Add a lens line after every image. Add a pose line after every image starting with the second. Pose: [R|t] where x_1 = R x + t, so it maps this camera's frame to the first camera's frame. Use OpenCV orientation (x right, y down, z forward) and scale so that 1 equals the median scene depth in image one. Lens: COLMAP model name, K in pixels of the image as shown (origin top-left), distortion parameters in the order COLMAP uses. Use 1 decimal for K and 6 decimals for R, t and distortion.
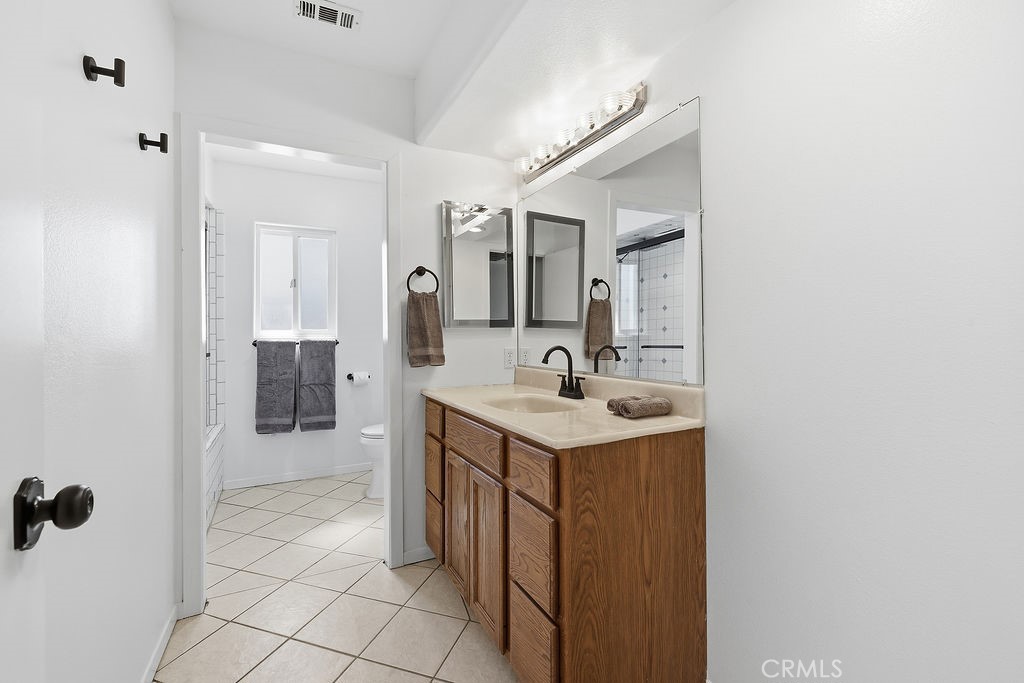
lens RADIAL K [[438.0, 0, 507.4], [0, 438.0, 335.4], [0, 0, 1]] dist [0.001743, -0.000211]
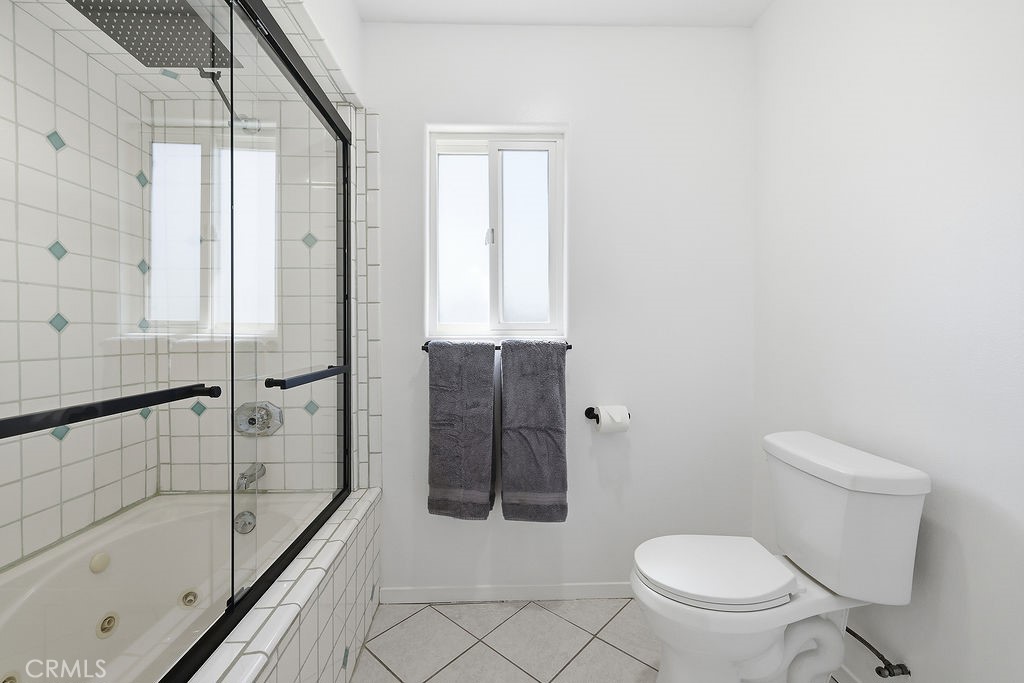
lens RADIAL K [[438.0, 0, 510.3], [0, 438.0, 336.3], [0, 0, 1]] dist [0.001743, -0.000211]
pose [[0.918725, 0.003969, -0.394878, -0.260061], [0.001108, 0.999920, 0.012626, -0.001836], [0.394896, -0.012037, 0.918647, 0.528886]]
